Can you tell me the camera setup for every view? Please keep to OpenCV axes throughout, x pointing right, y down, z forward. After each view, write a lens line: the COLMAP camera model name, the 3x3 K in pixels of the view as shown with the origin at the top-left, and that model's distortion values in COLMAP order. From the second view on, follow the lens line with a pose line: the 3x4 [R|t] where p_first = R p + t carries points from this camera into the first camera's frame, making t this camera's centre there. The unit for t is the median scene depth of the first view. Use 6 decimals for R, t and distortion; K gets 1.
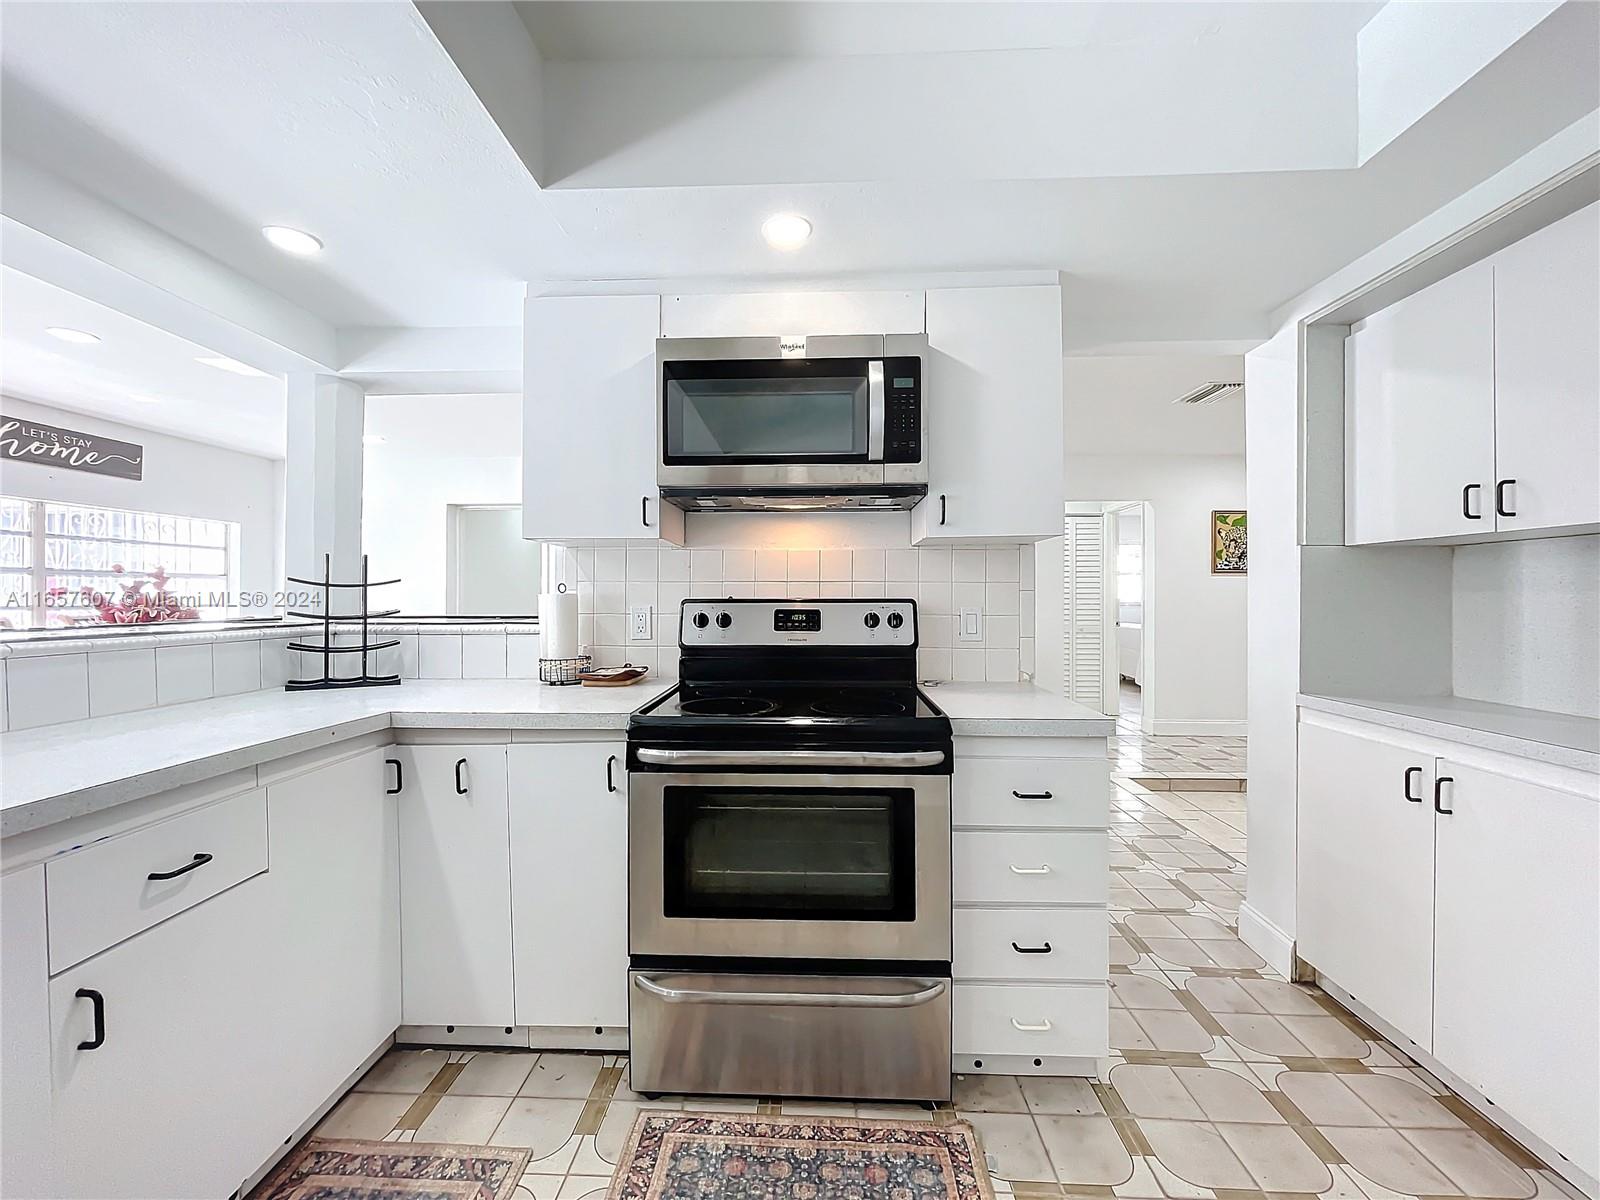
lens RADIAL K [[652.8, 0, 795.1], [0, 652.8, 595.5], [0, 0, 1]] dist [0.002608, -0.000290]
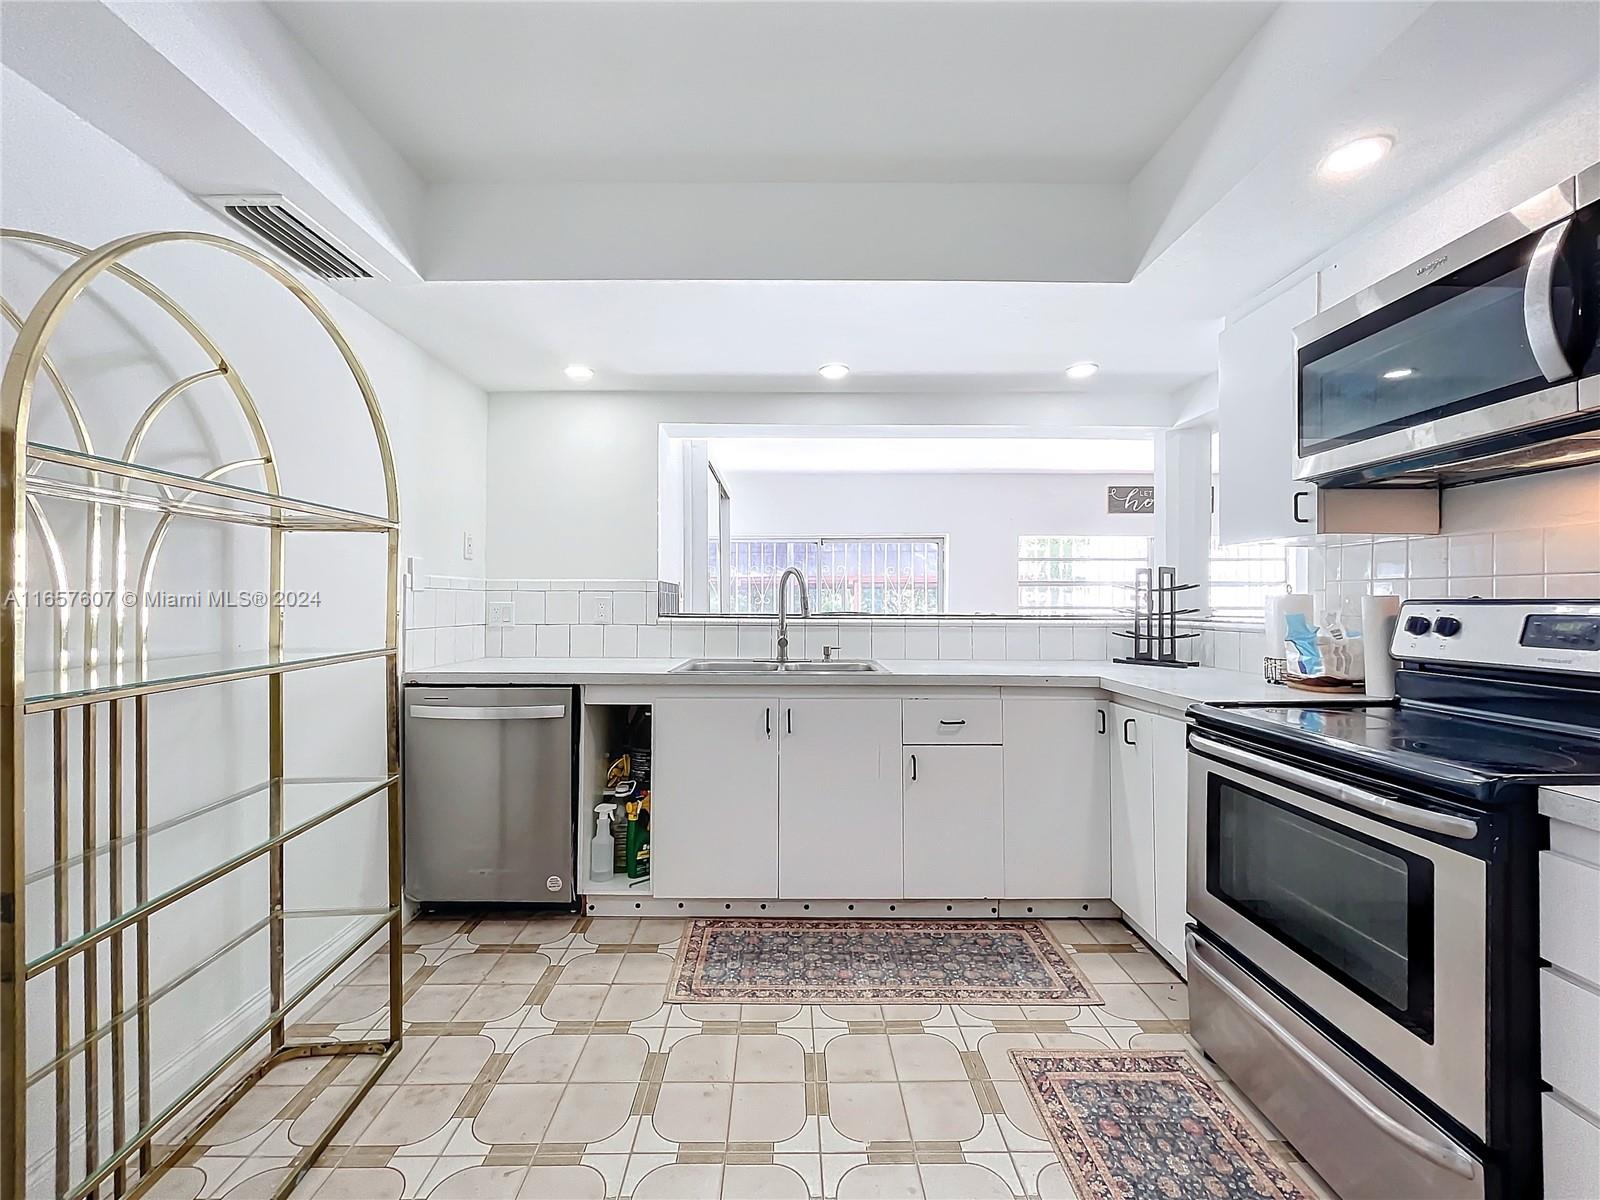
lens RADIAL K [[652.8, 0, 794.5], [0, 652.8, 598.9], [0, 0, 1]] dist [0.002608, -0.000290]
pose [[0.052618, -0.003078, -0.998610, 0.841795], [-0.000580, 0.999995, -0.003113, 0.010318], [0.998615, 0.000743, 0.052616, 0.259172]]
